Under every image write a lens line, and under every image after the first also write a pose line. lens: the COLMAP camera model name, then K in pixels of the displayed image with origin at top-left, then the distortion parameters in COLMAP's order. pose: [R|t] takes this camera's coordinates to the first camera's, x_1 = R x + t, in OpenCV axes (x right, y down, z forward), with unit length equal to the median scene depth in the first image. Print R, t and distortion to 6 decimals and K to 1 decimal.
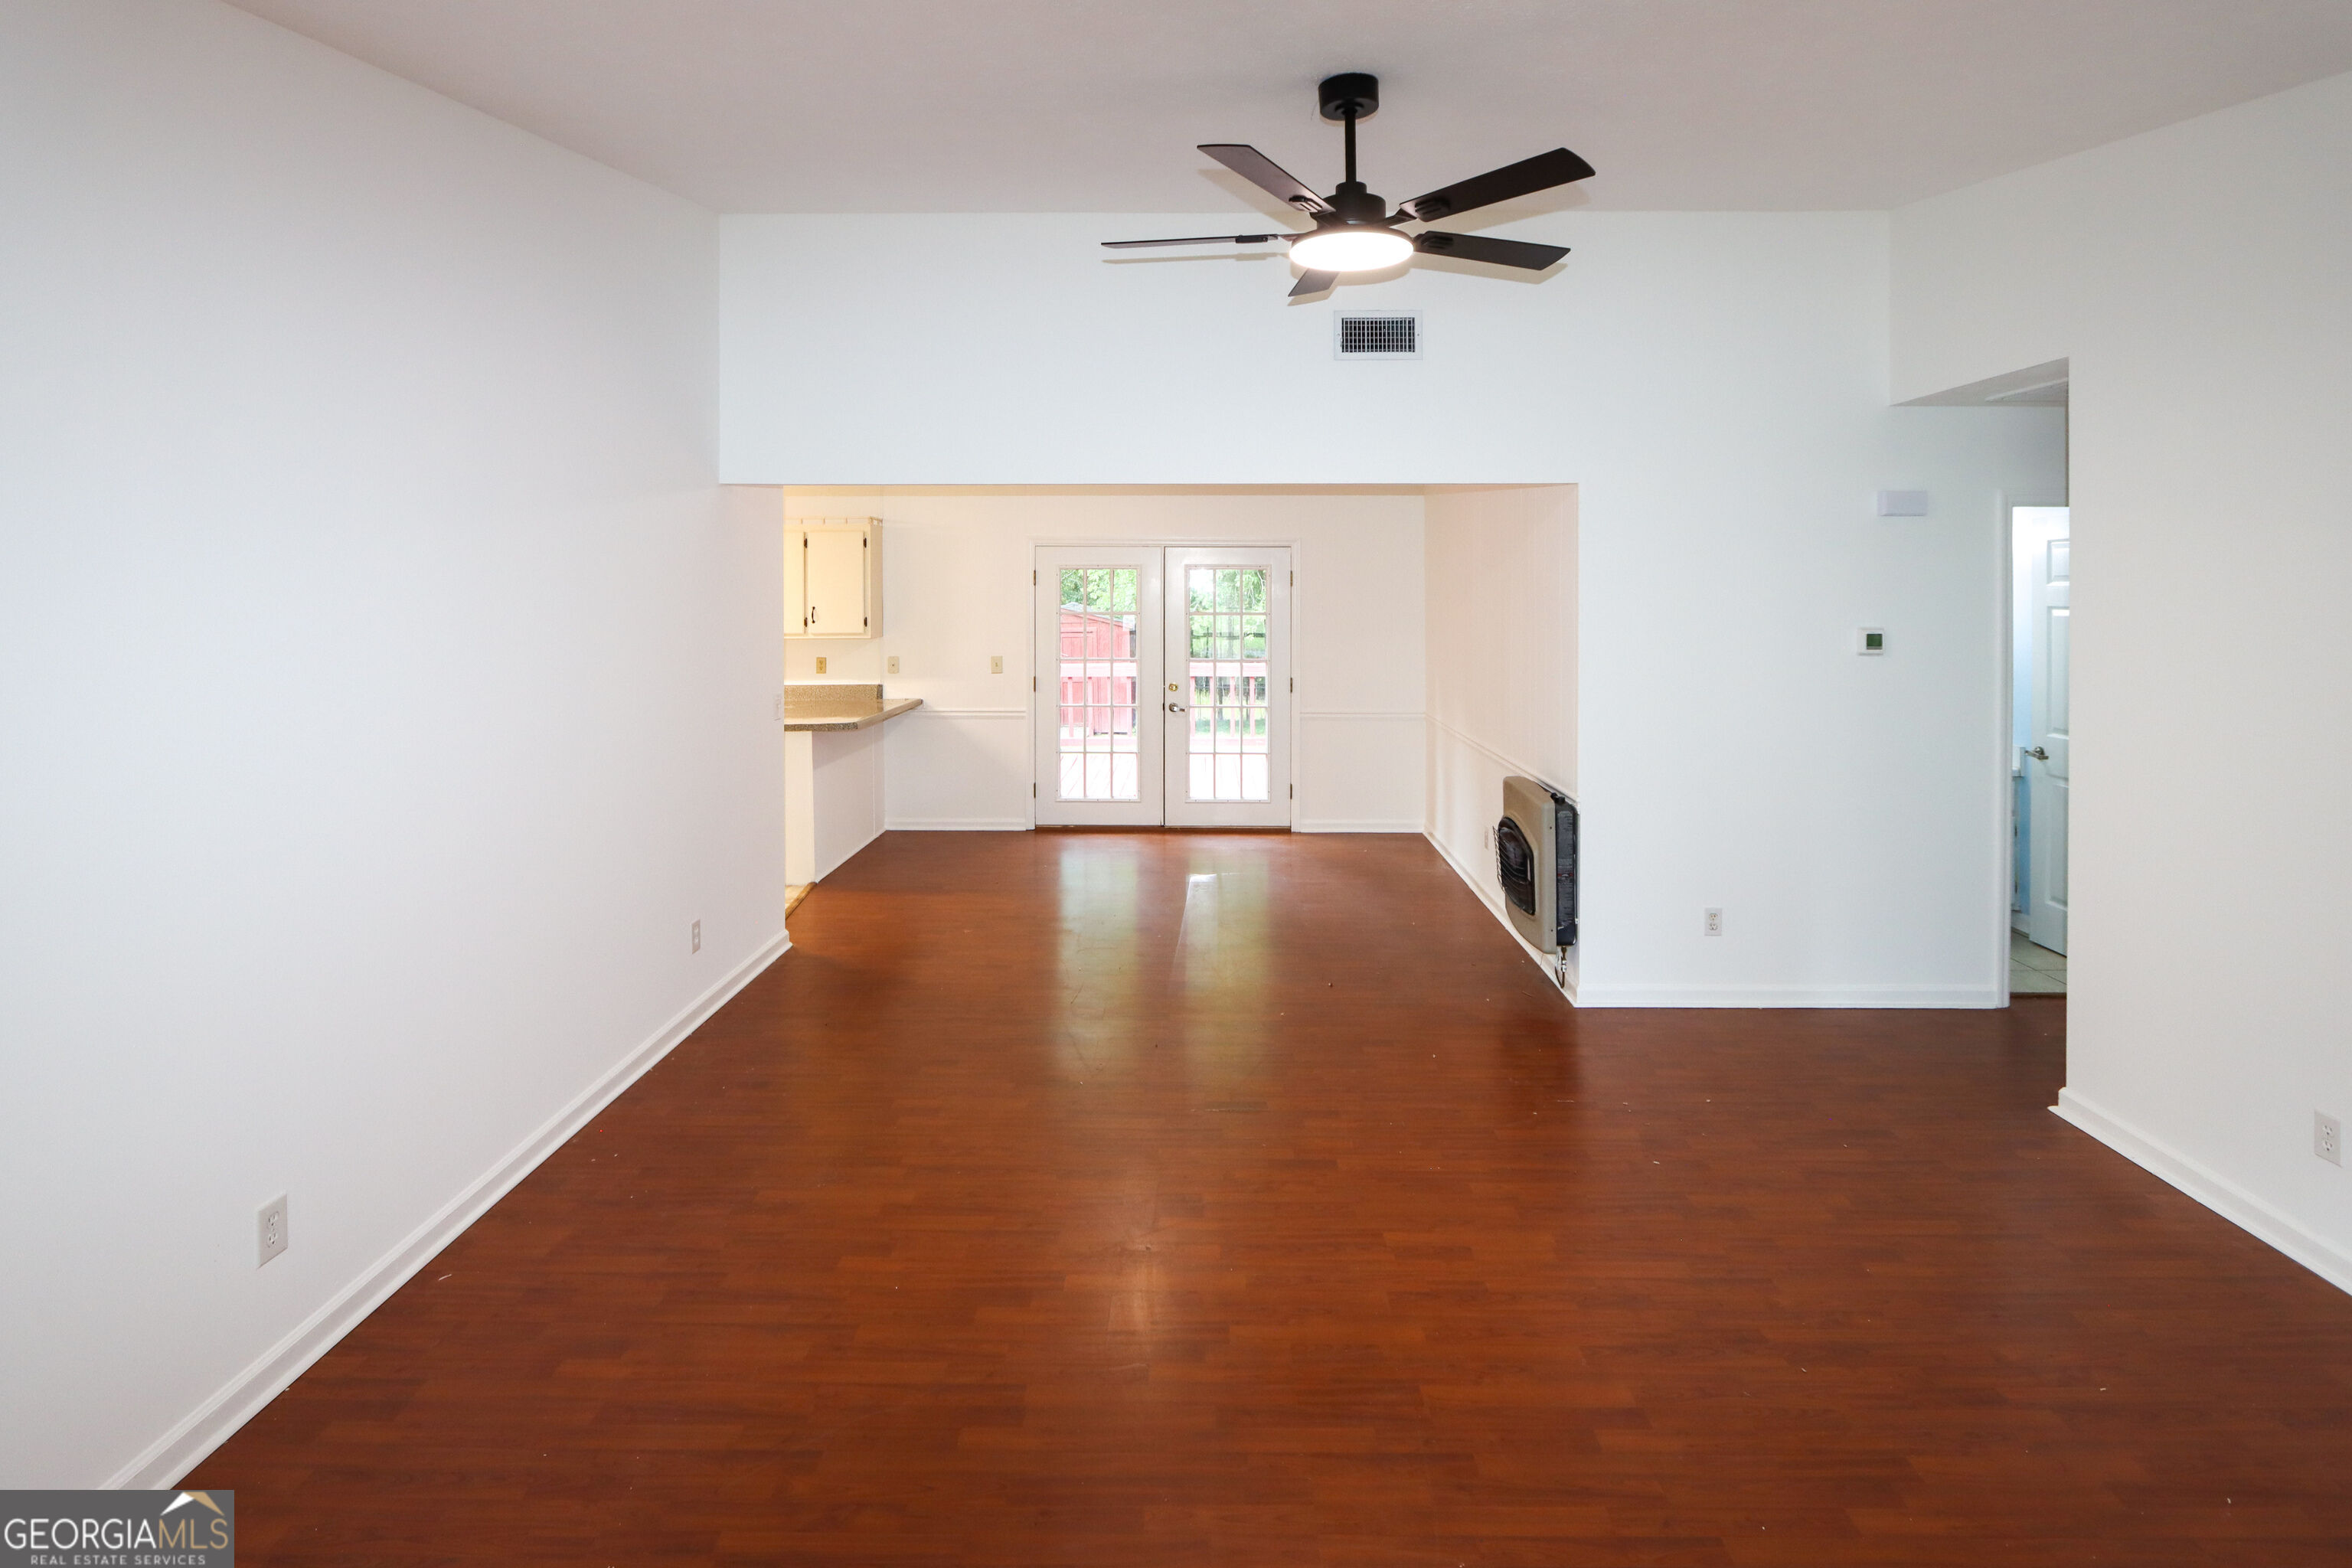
lens RADIAL K [[1154.0, 0, 1193.7], [0, 1154.0, 572.4], [0, 0, 1]] dist [-0.015724, 0.002635]
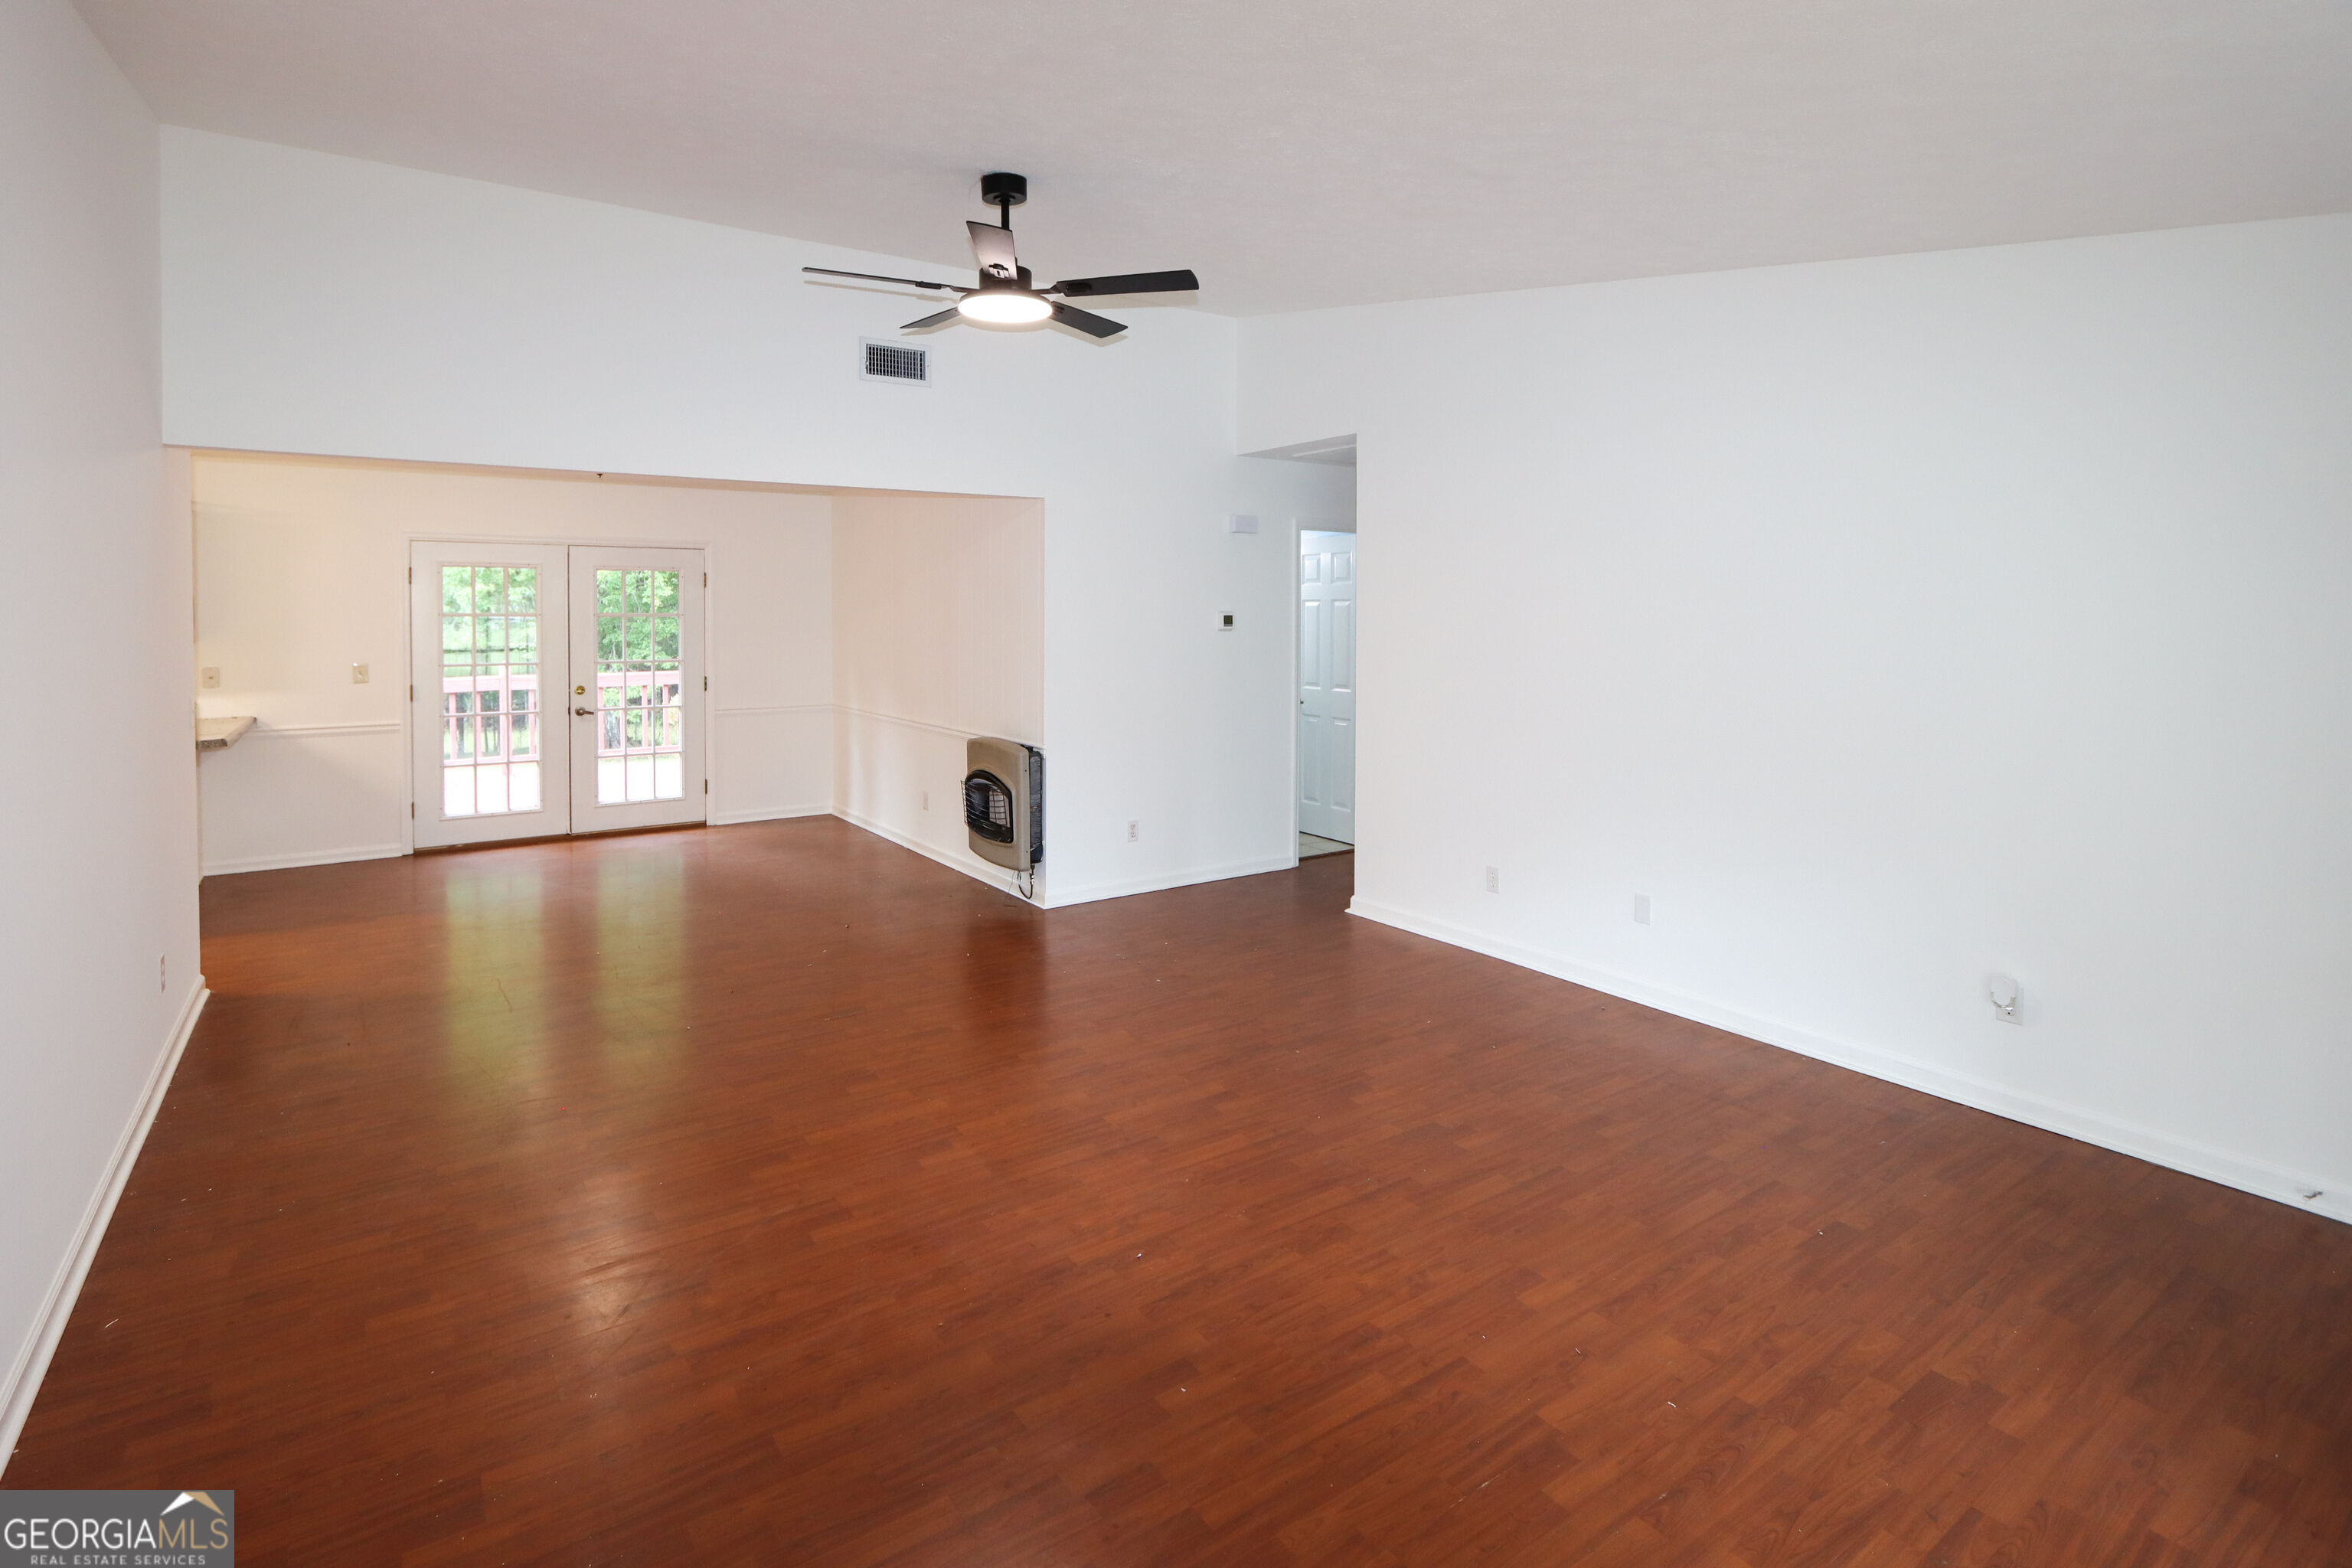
lens RADIAL K [[1154.0, 0, 1153.7], [0, 1154.0, 612.1], [0, 0, 1]] dist [-0.015724, 0.002635]
pose [[0.814600, -0.003138, 0.580015, -0.195196], [-0.005664, 0.999895, 0.013364, 0.019503], [-0.579995, -0.014172, 0.814496, -0.067425]]
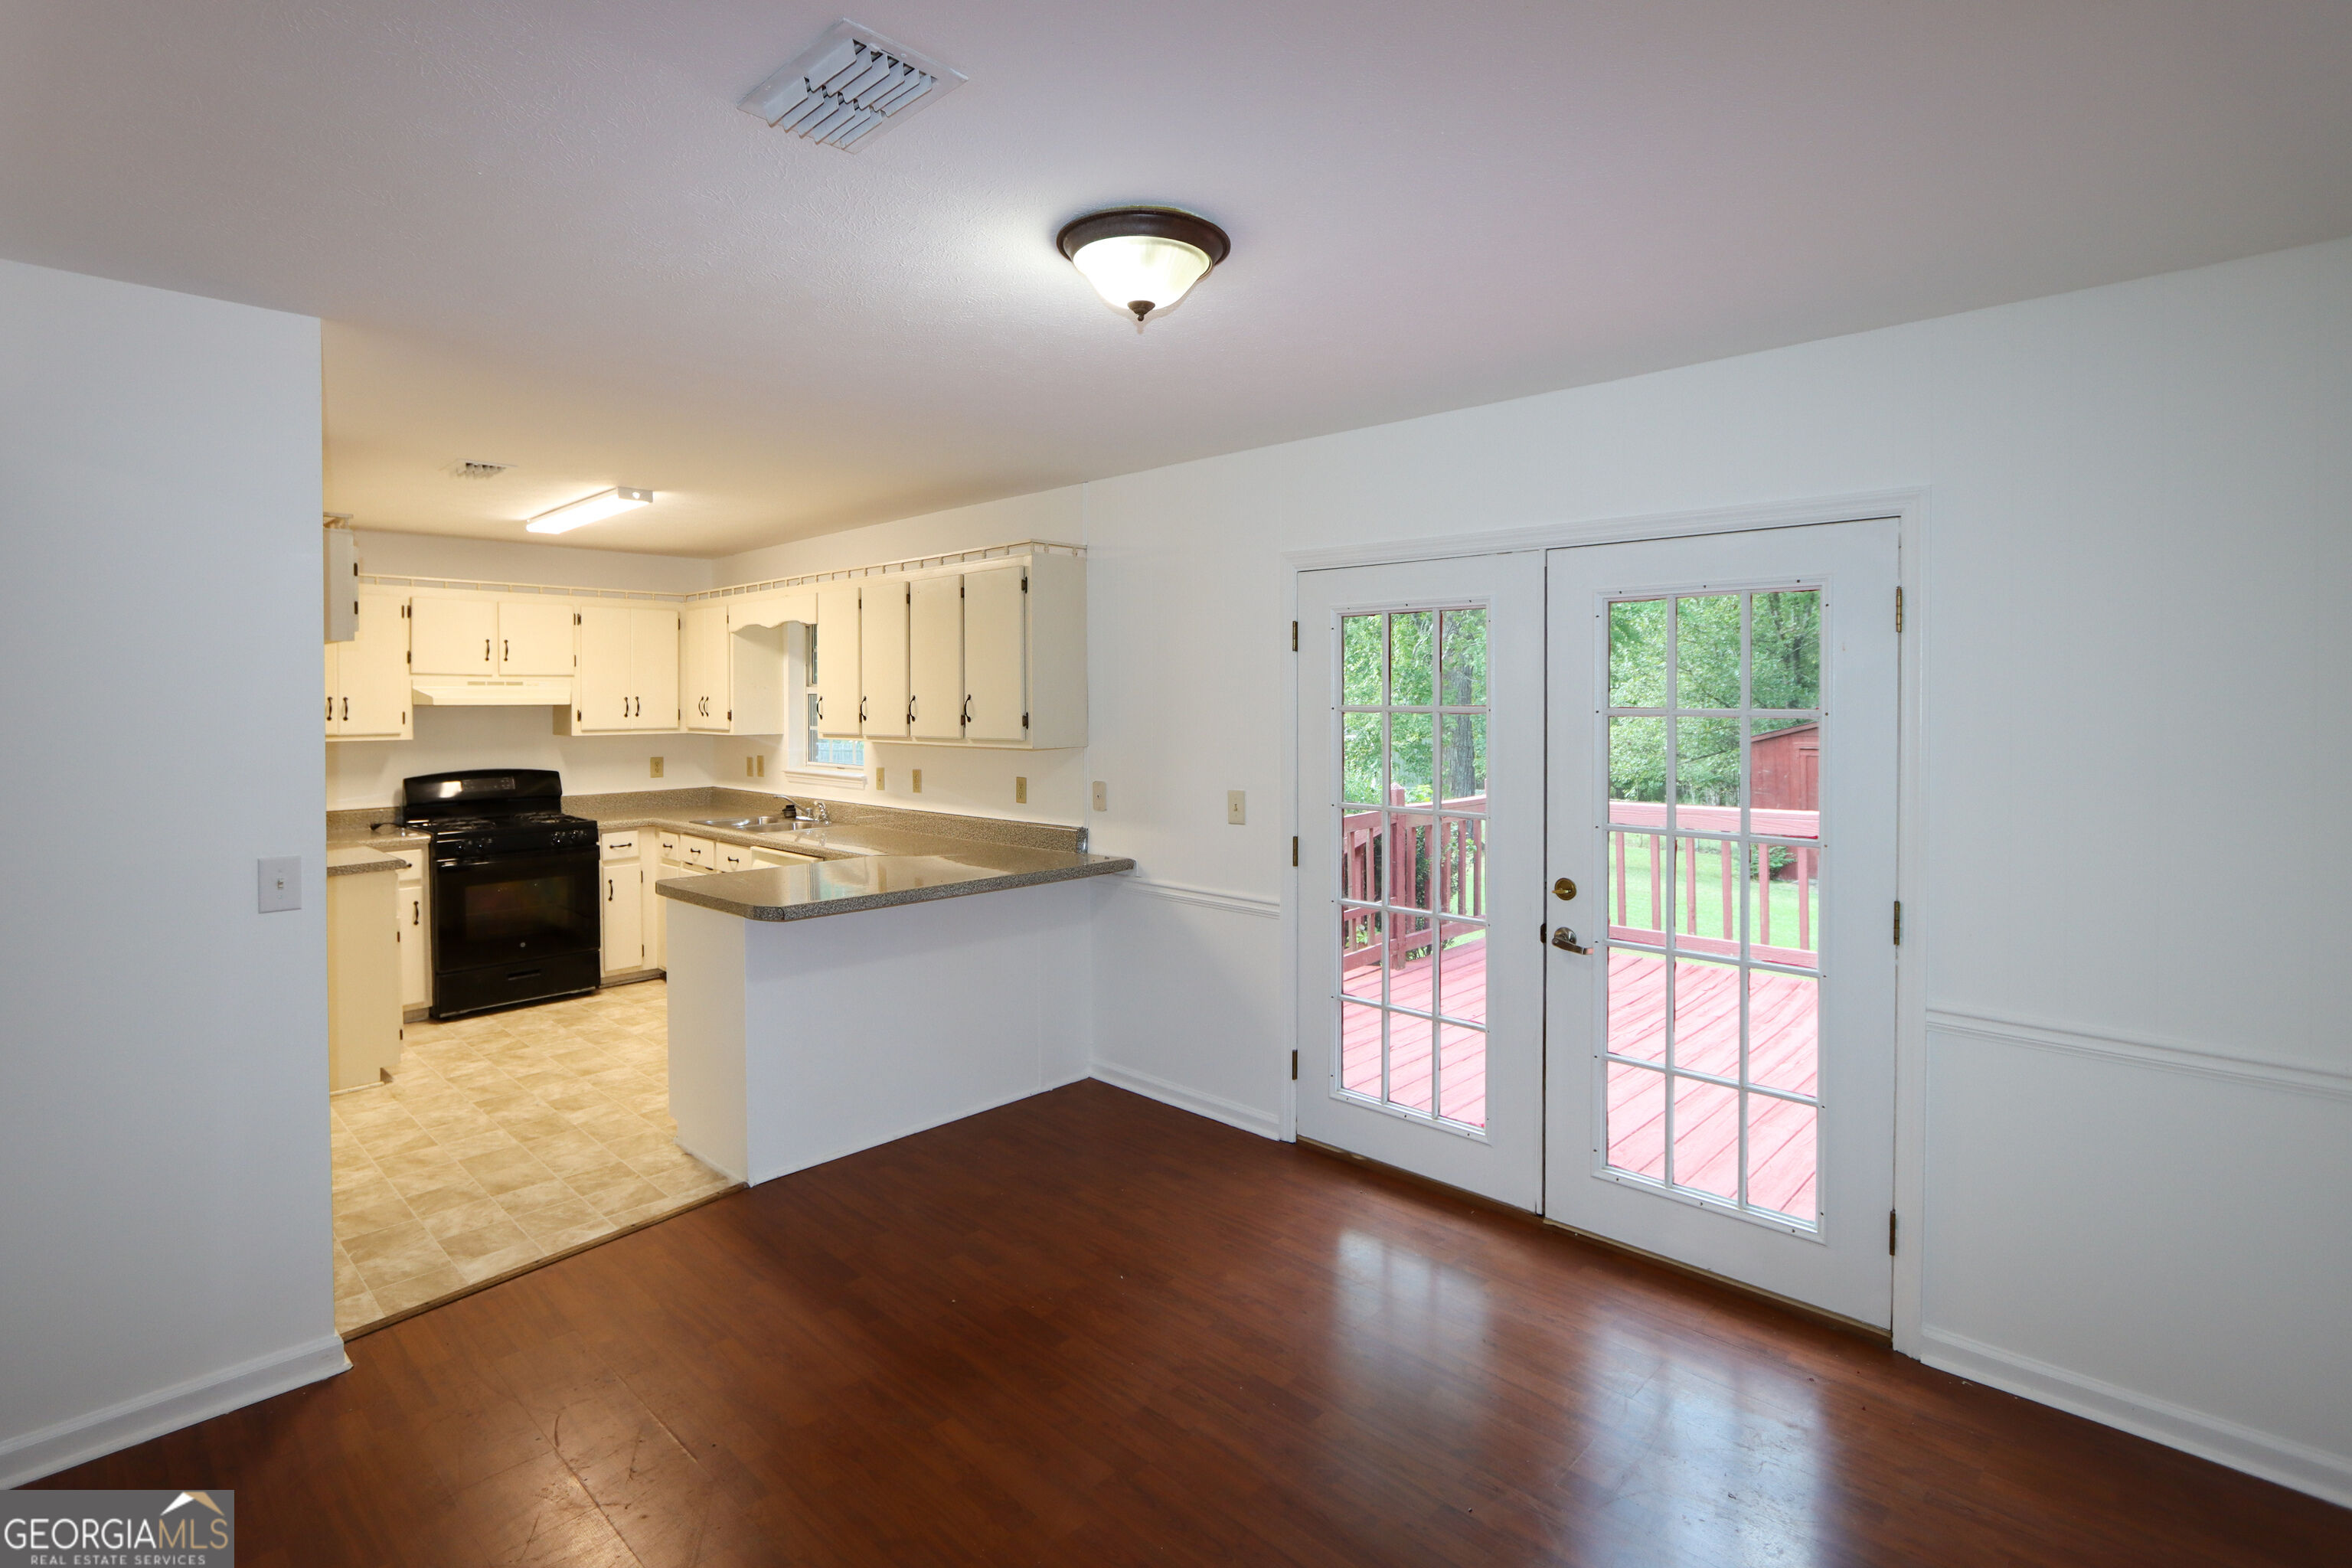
lens RADIAL K [[1154.0, 0, 1150.4], [0, 1154.0, 716.9], [0, 0, 1]] dist [-0.015724, 0.002635]
pose [[0.712009, 0.008466, -0.702120, 0.173307], [0.010160, 0.999698, 0.022357, 0.029197], [0.702097, -0.023052, 0.711708, 0.639945]]
